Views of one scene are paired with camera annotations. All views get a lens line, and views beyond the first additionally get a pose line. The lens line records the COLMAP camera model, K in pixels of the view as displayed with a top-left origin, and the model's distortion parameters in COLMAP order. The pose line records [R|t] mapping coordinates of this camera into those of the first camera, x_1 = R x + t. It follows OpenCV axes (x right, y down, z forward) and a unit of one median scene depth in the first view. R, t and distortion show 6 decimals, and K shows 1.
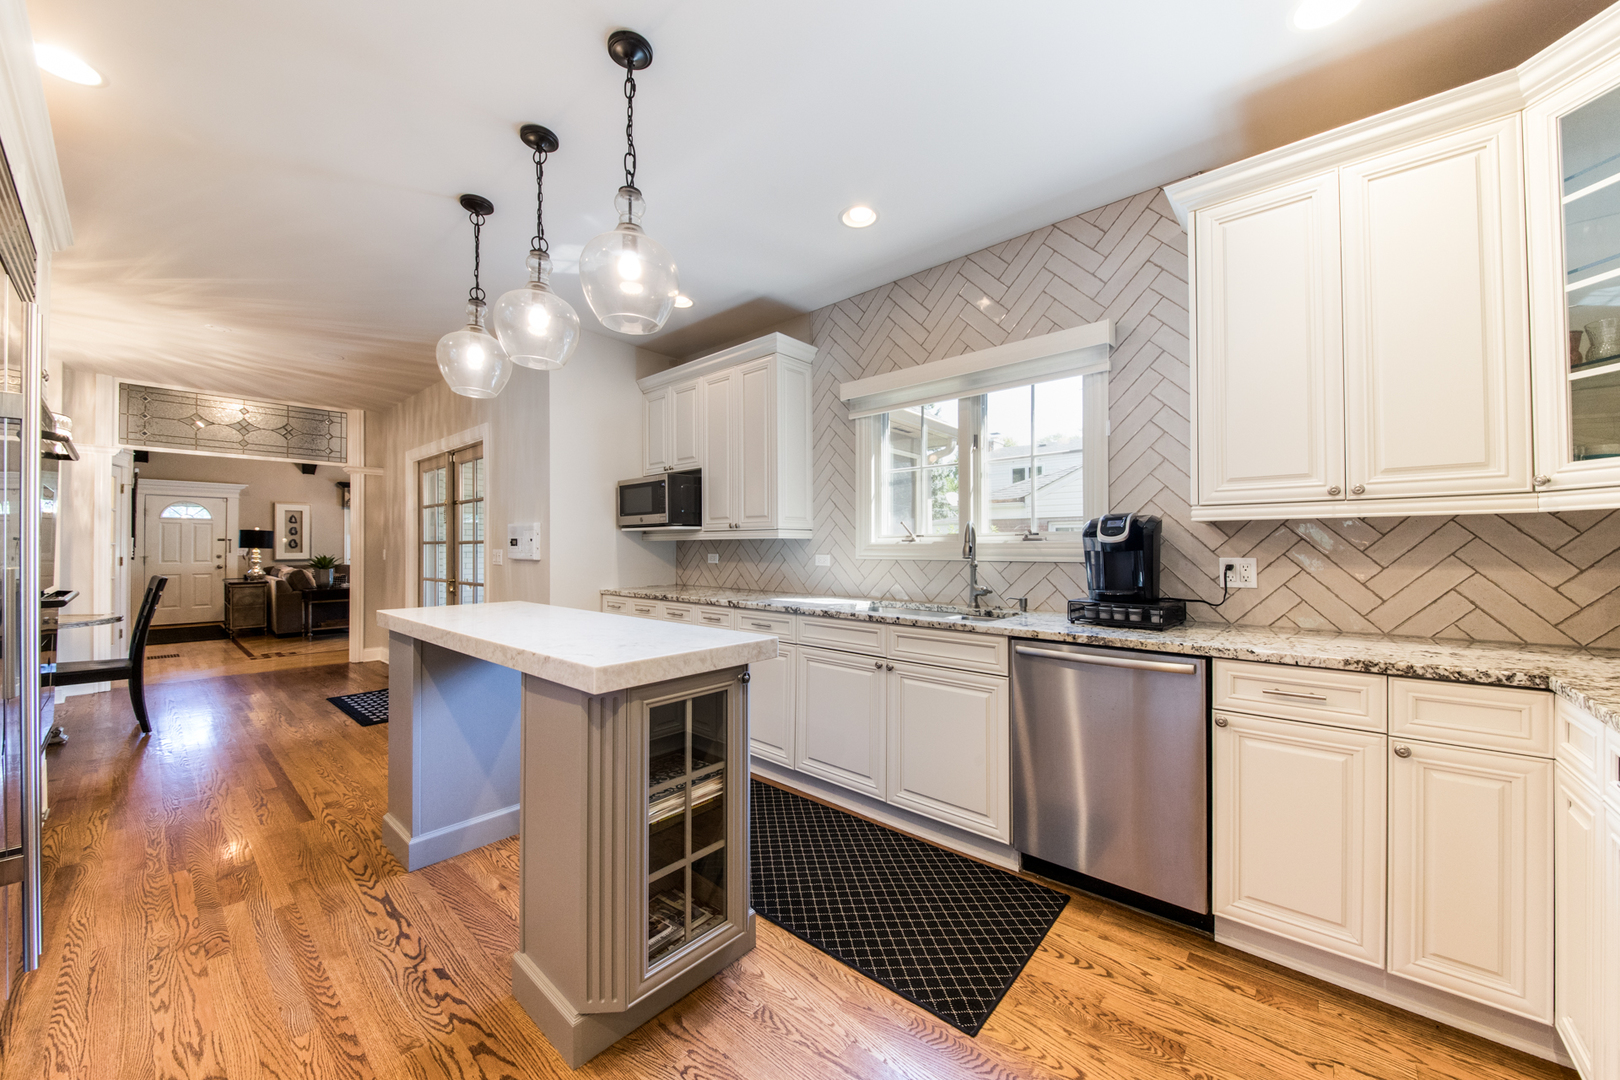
lens RADIAL K [[599.5, 0, 823.6], [0, 599.5, 535.4], [0, 0, 1]] dist [0.002431, -0.004359]
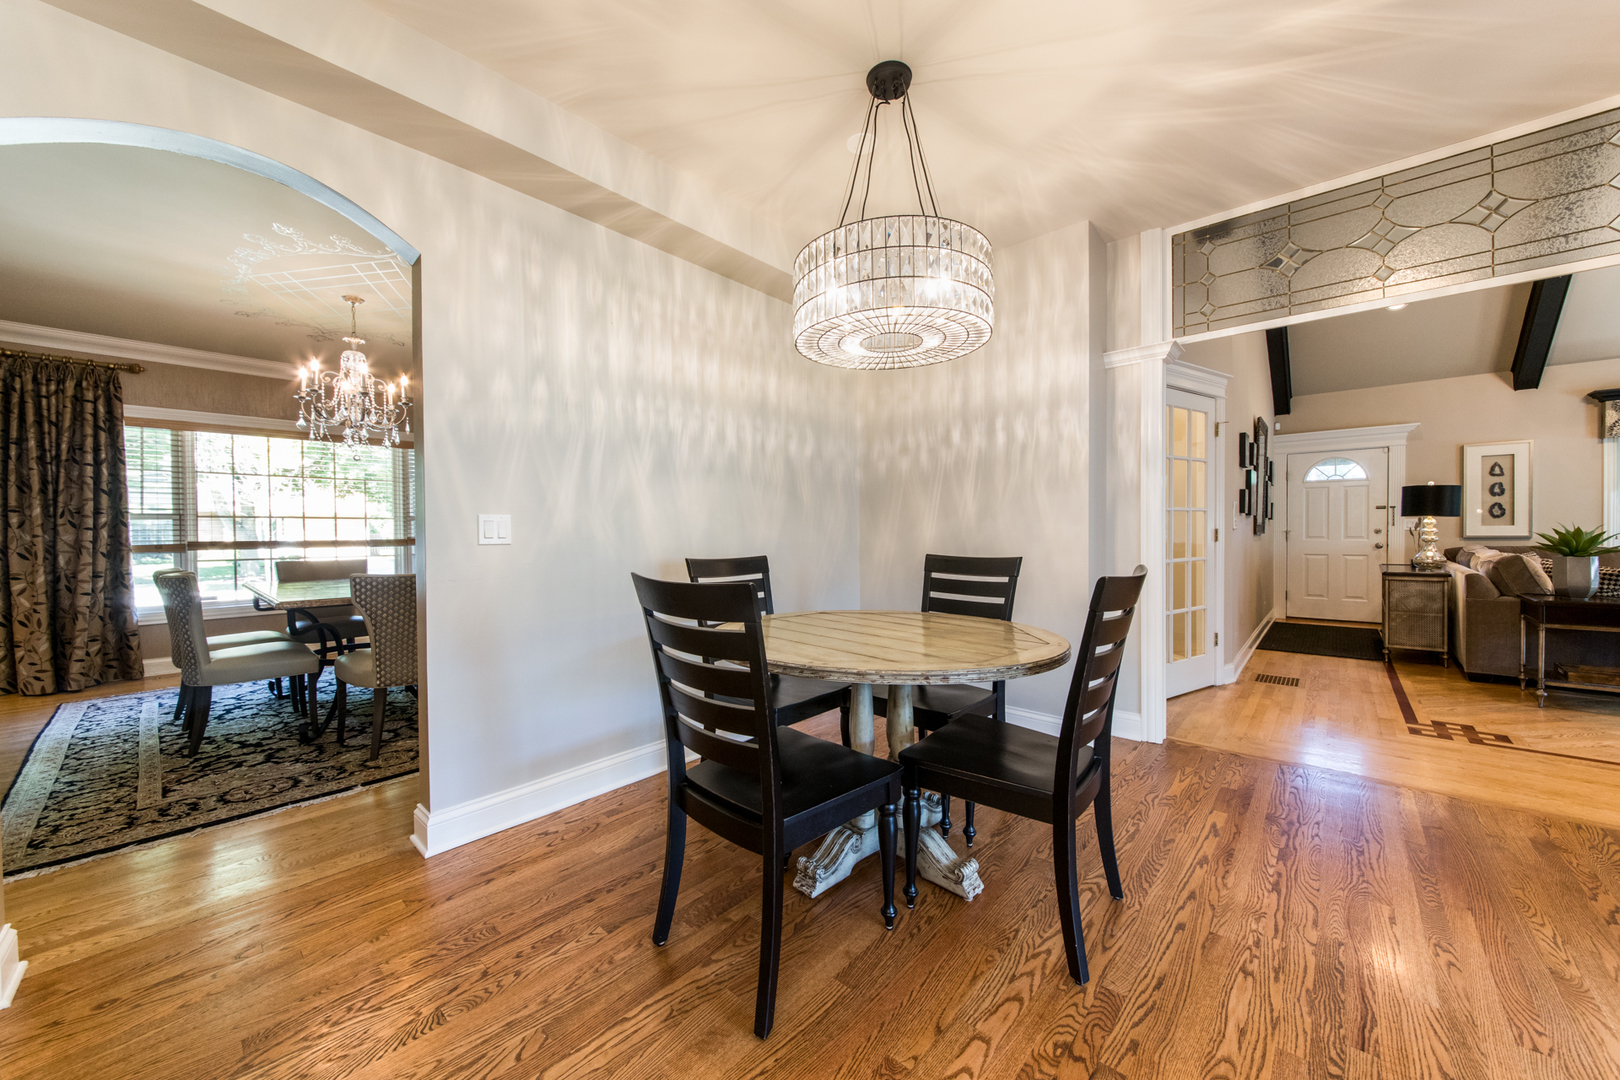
lens RADIAL K [[599.5, 0, 803.5], [0, 599.5, 539.7], [0, 0, 1]] dist [0.002431, -0.004359]
pose [[-0.008508, 0.018637, -0.999790, -1.593411], [0.023161, 0.999562, 0.018435, 0.087679], [0.999696, -0.023000, -0.008936, 1.754366]]
